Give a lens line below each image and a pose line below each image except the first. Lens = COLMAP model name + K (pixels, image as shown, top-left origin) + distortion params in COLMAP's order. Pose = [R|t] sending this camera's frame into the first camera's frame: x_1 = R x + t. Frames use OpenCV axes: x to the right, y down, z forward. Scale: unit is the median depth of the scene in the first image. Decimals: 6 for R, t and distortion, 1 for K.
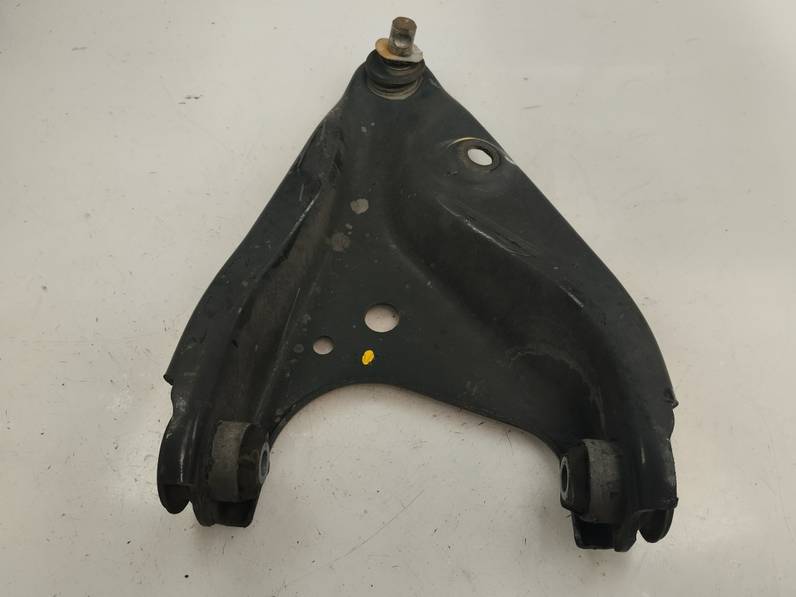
lens RADIAL K [[677.9, 0, 397.2], [0, 677.9, 294.1], [0, 0, 1]] dist [0.033787, -0.031877]
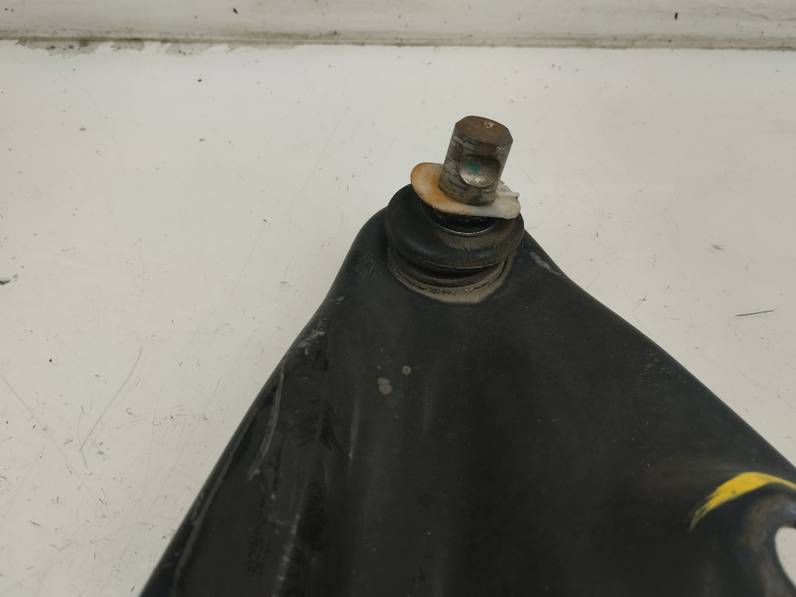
lens RADIAL K [[677.9, 0, 401.0], [0, 677.9, 296.5], [0, 0, 1]] dist [0.033787, -0.031877]
pose [[0.999201, 0.014664, 0.037178, -0.053478], [-0.008890, 0.988496, -0.150987, -0.229387], [-0.038964, 0.150536, 0.987836, 0.595103]]
